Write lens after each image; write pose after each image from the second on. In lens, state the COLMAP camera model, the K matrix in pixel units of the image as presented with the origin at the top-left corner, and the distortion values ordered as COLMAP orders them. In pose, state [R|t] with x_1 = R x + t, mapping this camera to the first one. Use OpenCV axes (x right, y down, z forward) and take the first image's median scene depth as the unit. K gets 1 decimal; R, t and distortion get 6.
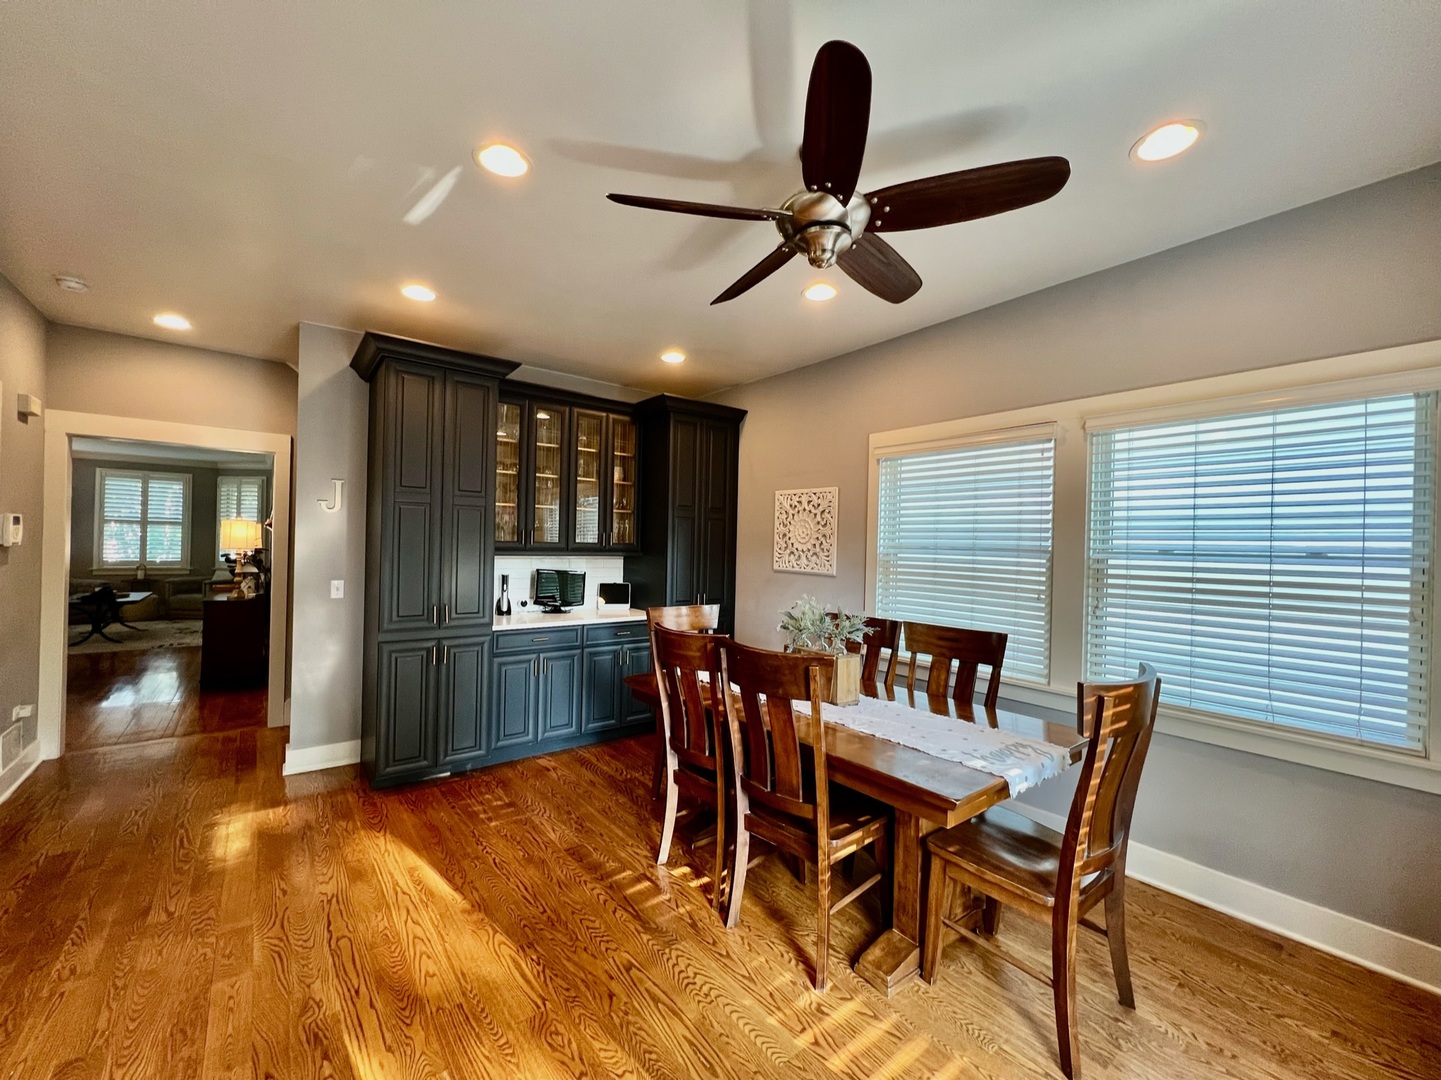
lens RADIAL K [[572.9, 0, 722.5], [0, 572.9, 544.2], [0, 0, 1]] dist [-0.002241, -0.000084]
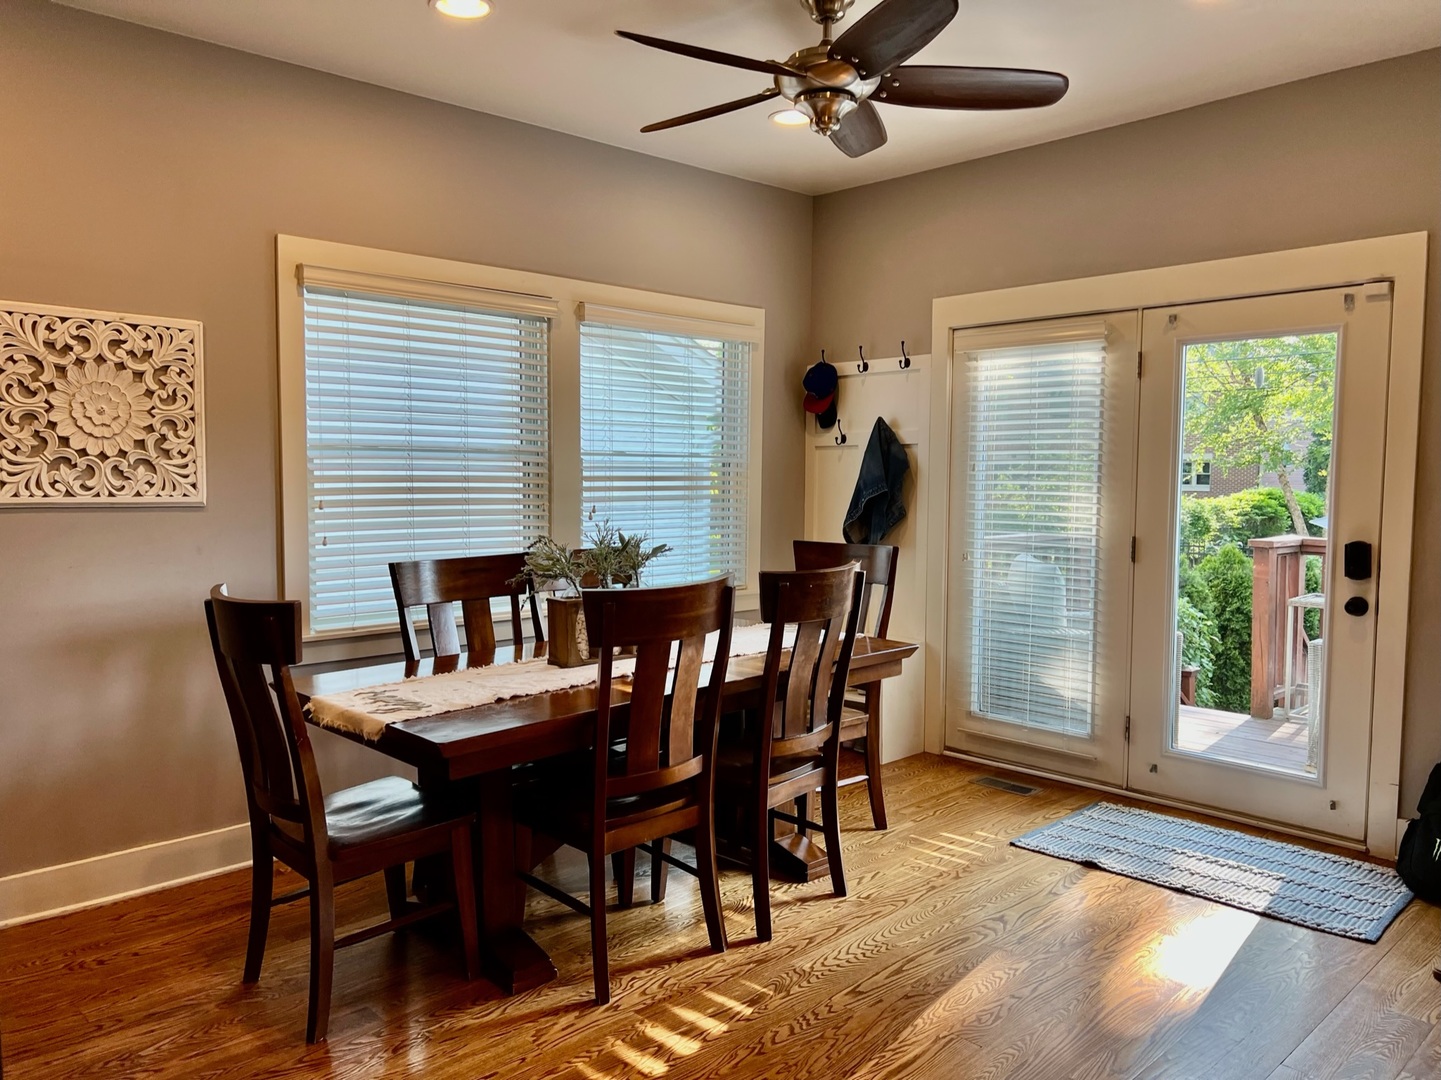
lens RADIAL K [[1089.2, 0, 722.5], [0, 1089.2, 547.0], [0, 0, 1]] dist [0.003135, -0.000417]
pose [[-0.092084, -0.090999, 0.991584, -0.746830], [-0.004754, 0.995844, 0.090948, 0.003514], [-0.995740, 0.003661, -0.092134, 0.632924]]
